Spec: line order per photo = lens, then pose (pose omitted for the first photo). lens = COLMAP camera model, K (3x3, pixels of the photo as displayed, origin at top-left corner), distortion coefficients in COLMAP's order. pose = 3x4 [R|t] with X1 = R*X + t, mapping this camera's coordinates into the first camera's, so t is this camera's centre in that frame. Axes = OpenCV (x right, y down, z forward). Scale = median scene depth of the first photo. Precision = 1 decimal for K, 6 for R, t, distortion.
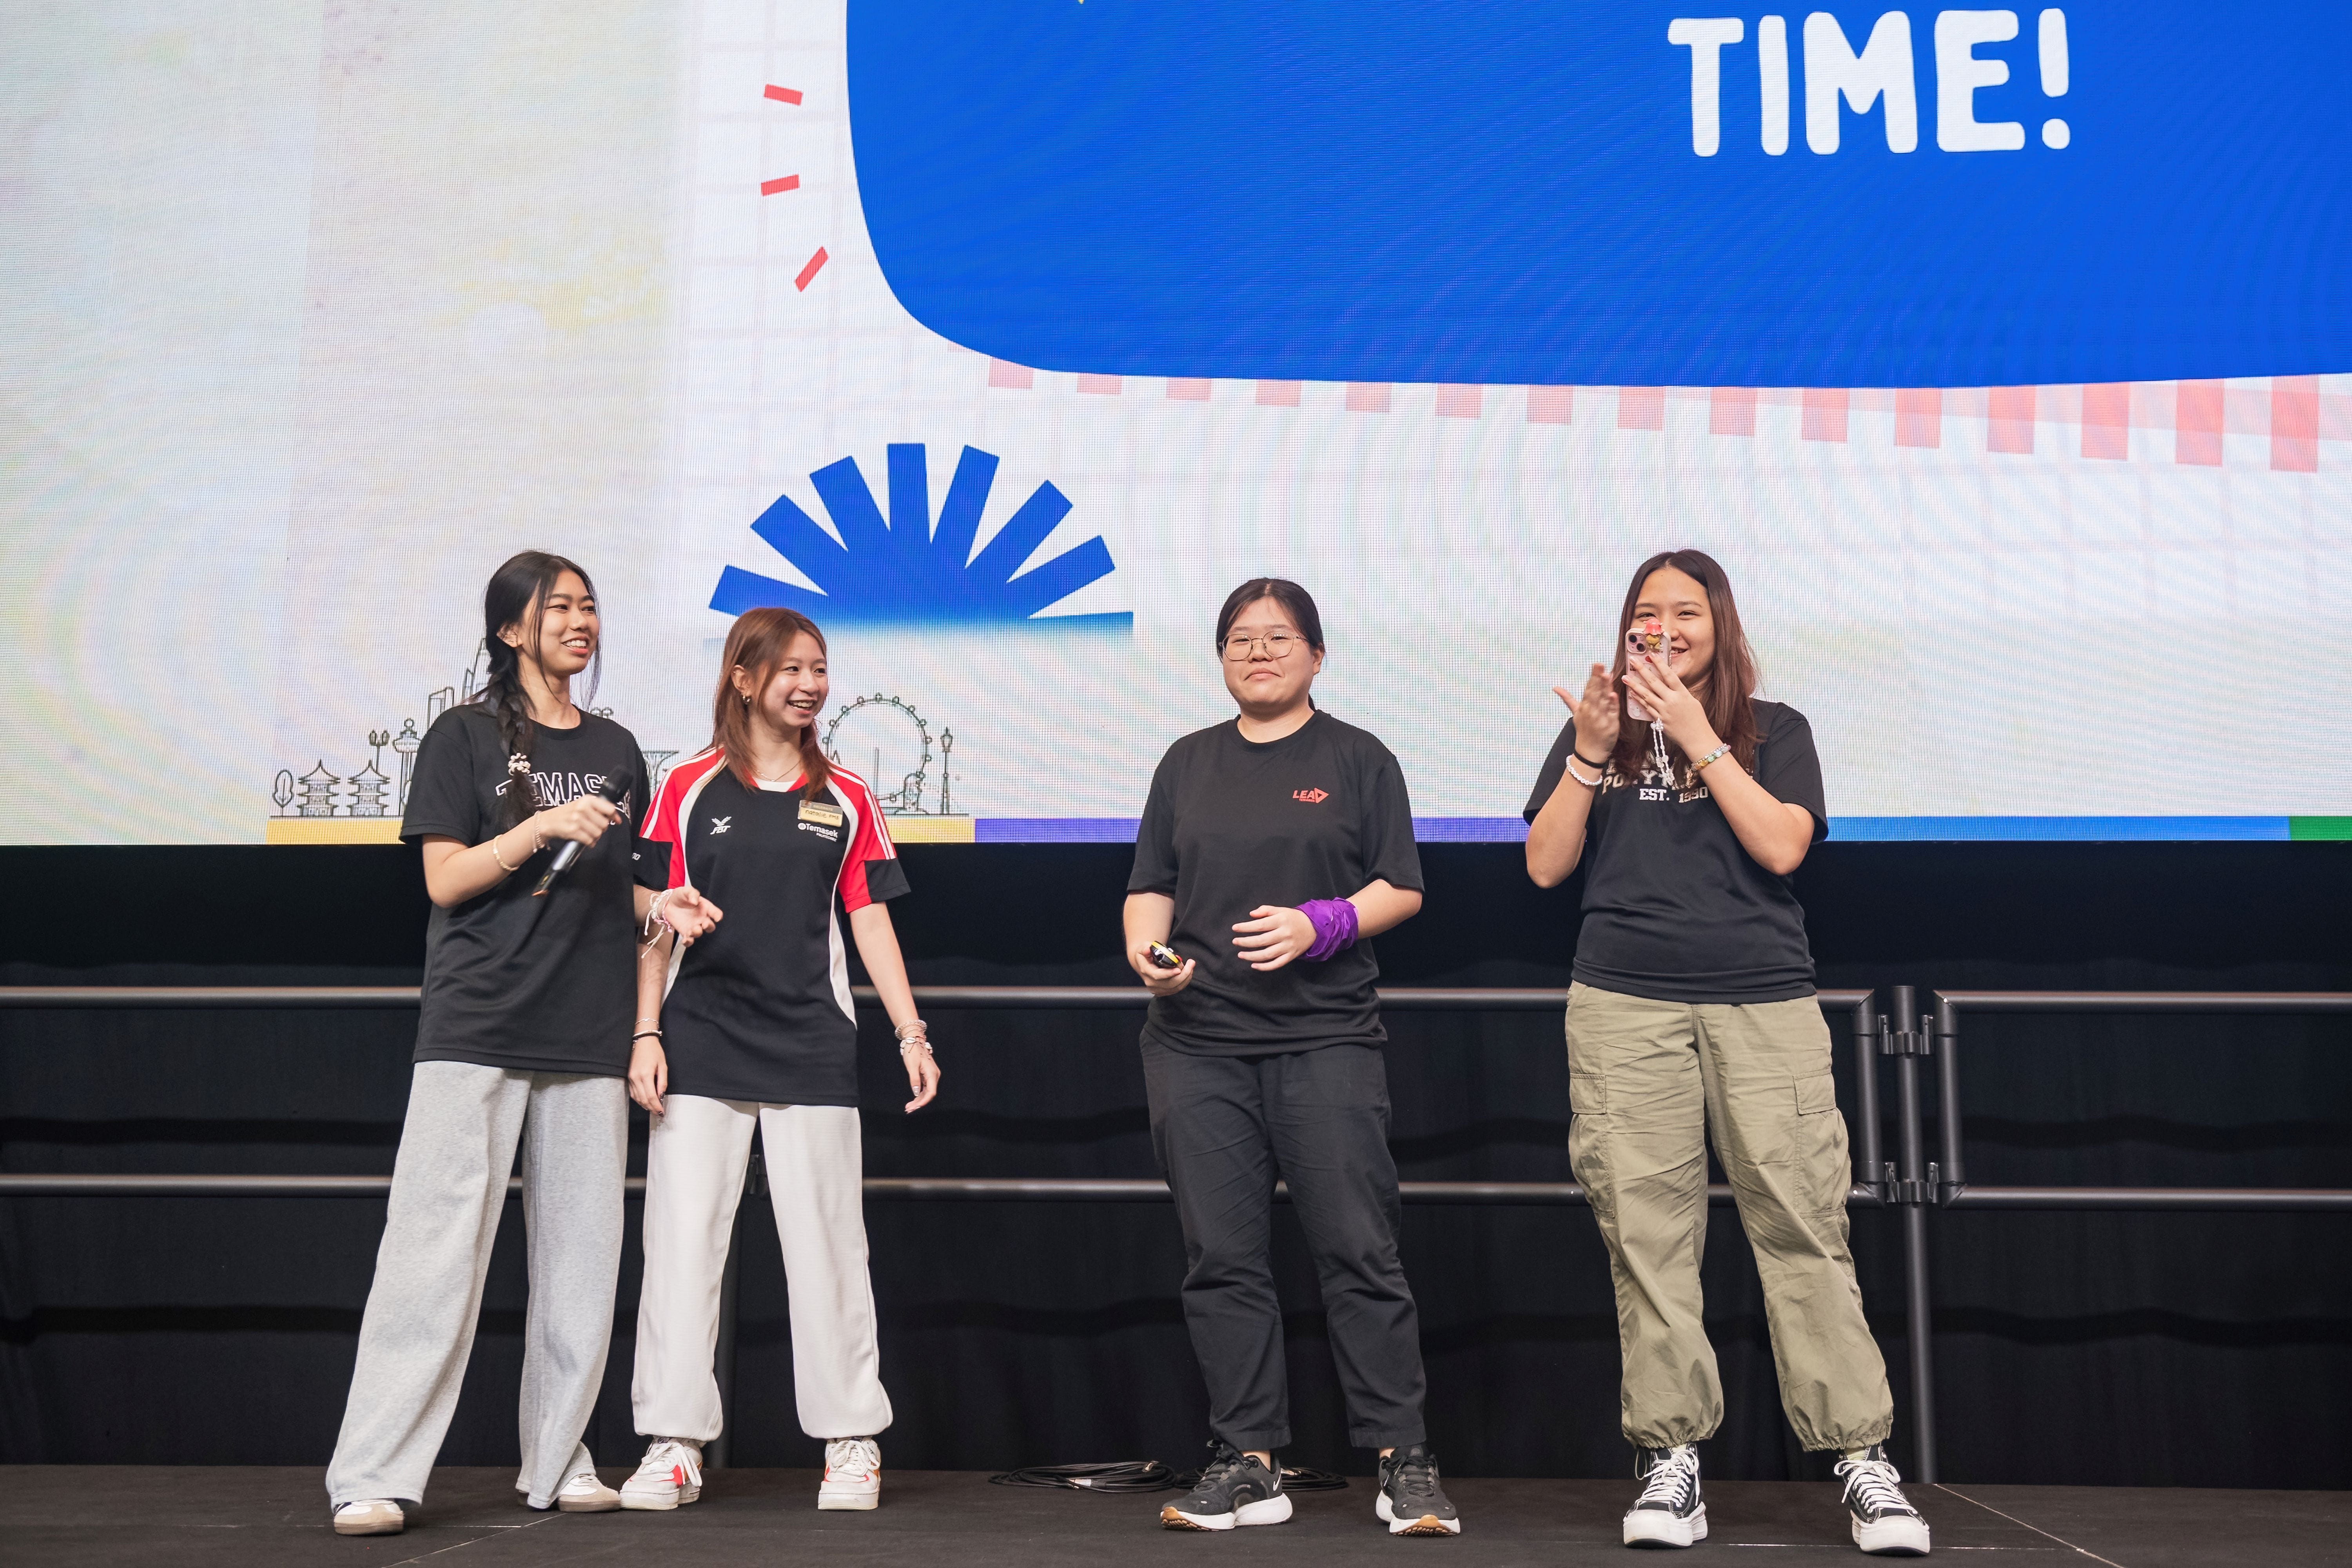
lens RADIAL K [[2767.3, 0, 1231.3], [0, 2767.3, 695.5], [0, 0, 1]] dist [0.030715, 0.000000]
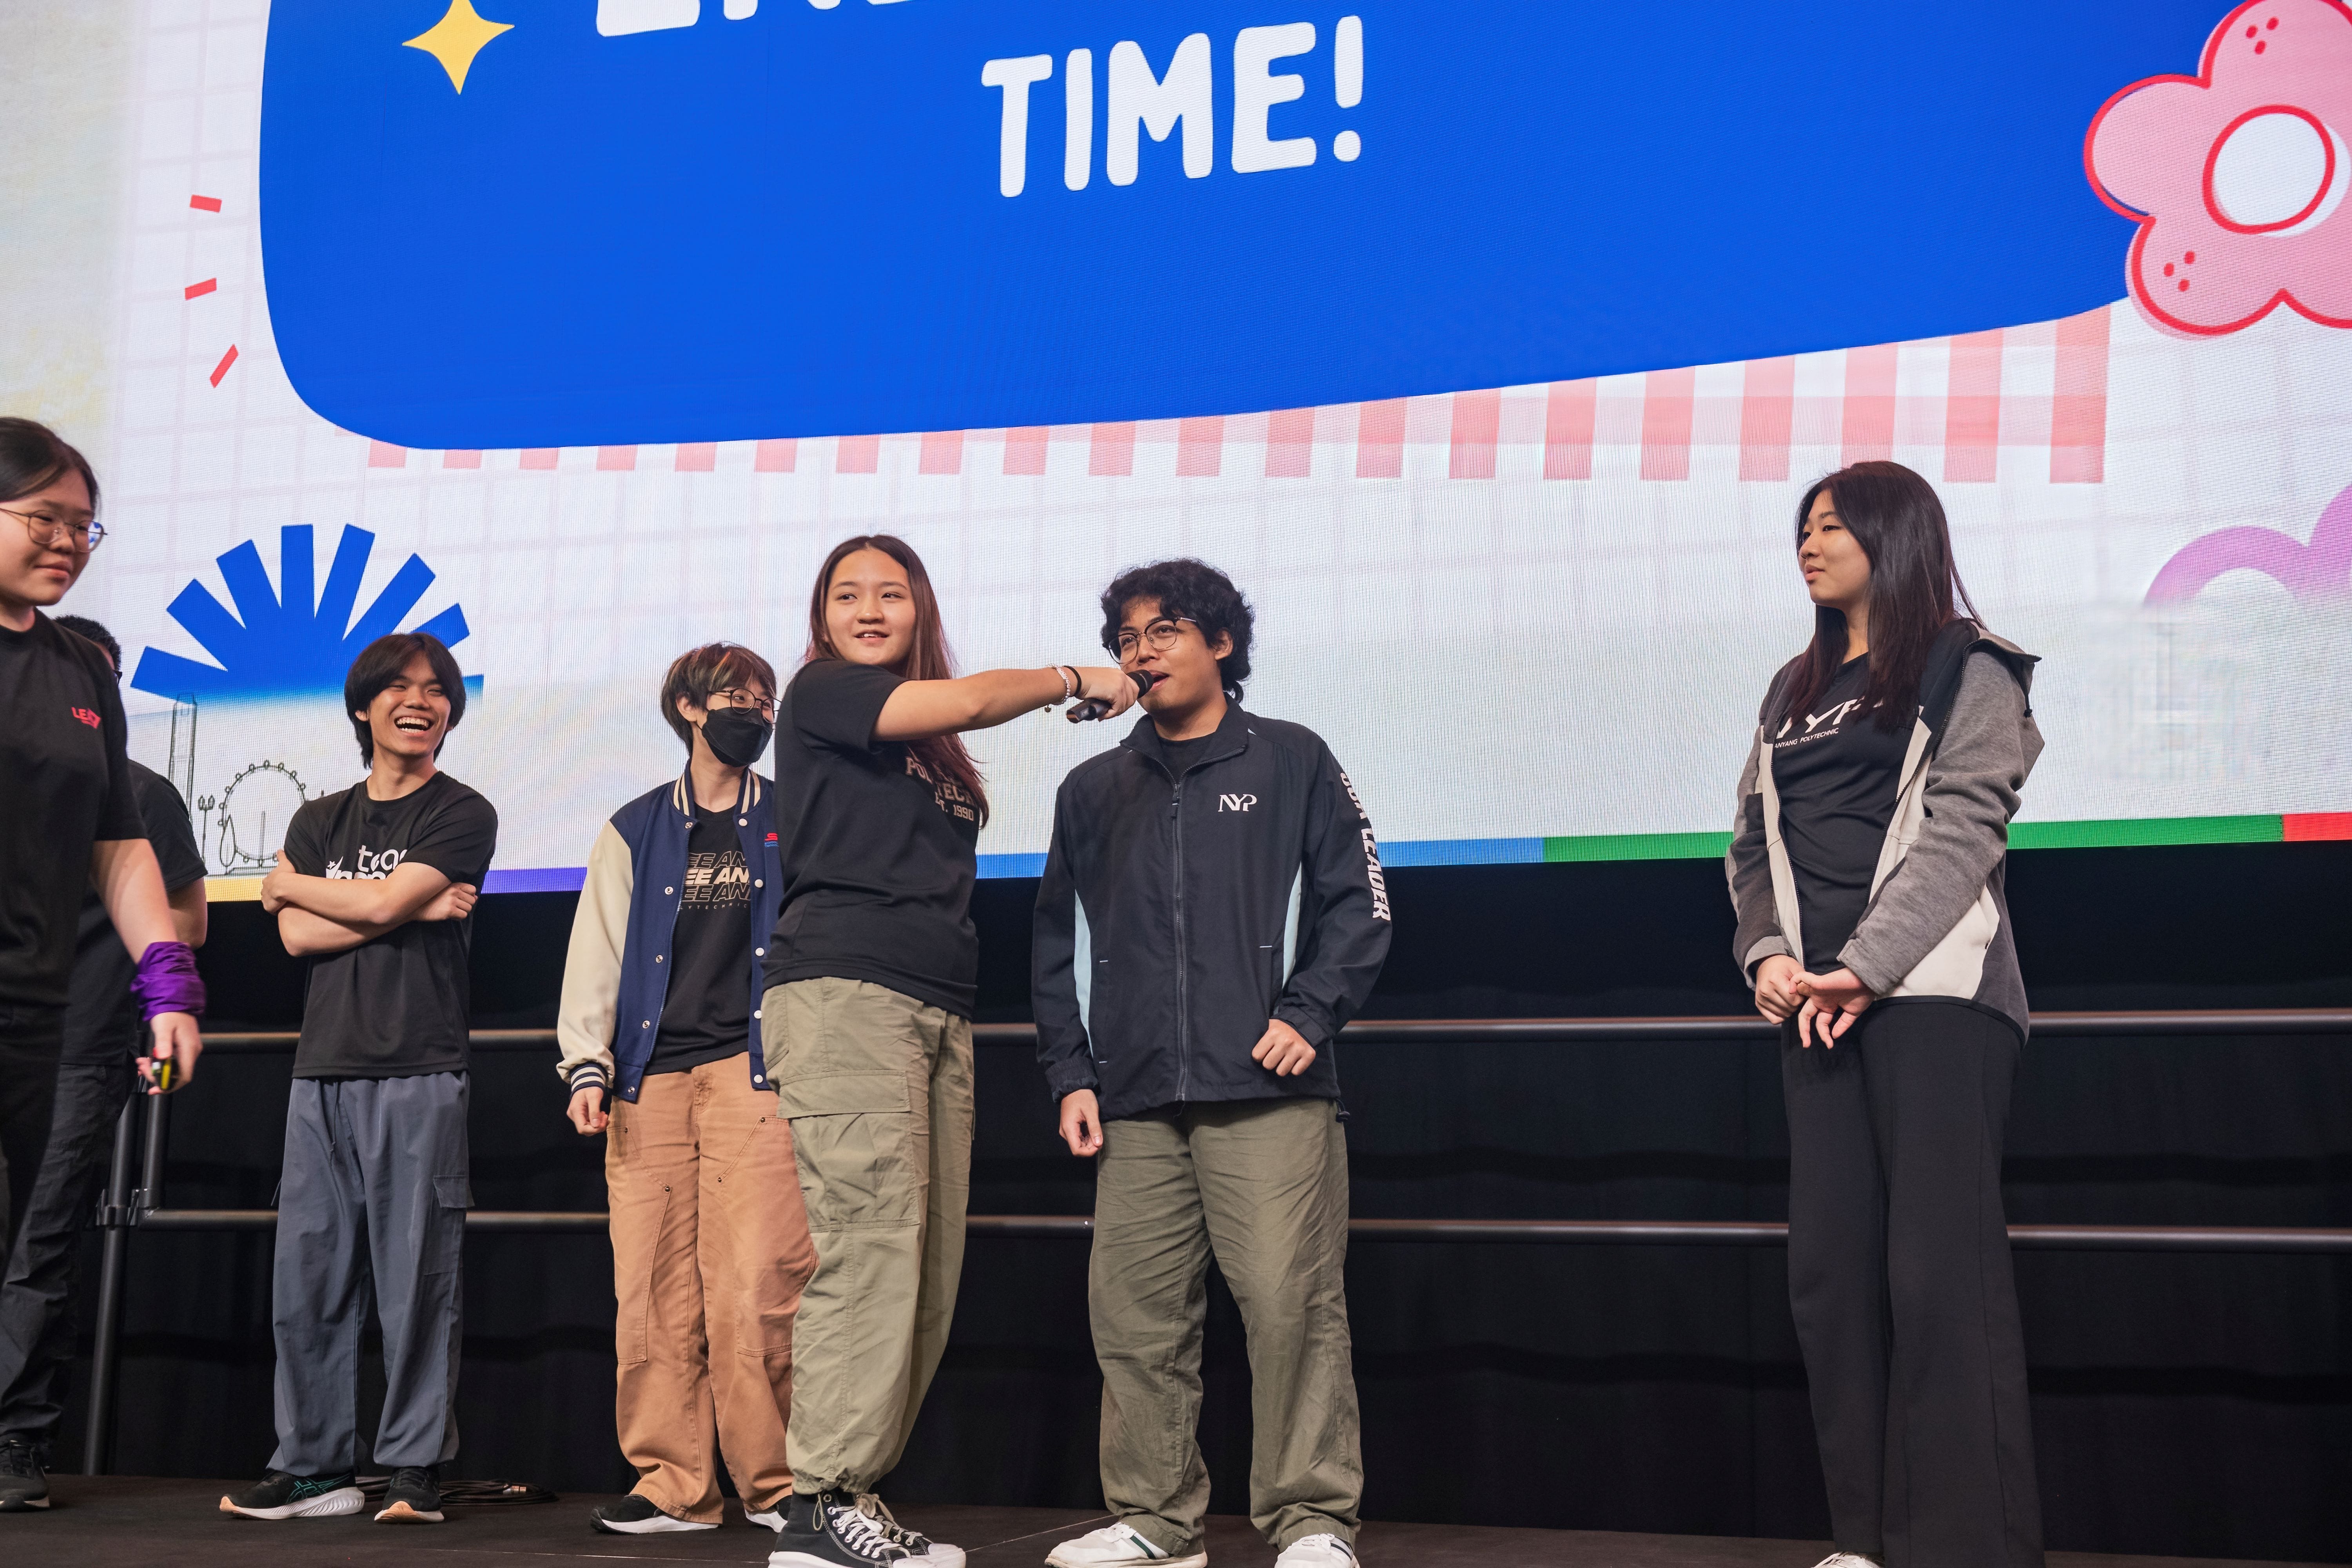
lens RADIAL K [[2945.4, 0, 1180.2], [0, 2945.4, 767.3], [0, 0, 1]] dist [0.068048, 0.000000]
pose [[0.968735, -0.034196, -0.245729, 0.490261], [0.039227, 0.999108, 0.015609, -0.002027], [0.244976, -0.024760, 0.969213, -0.028657]]
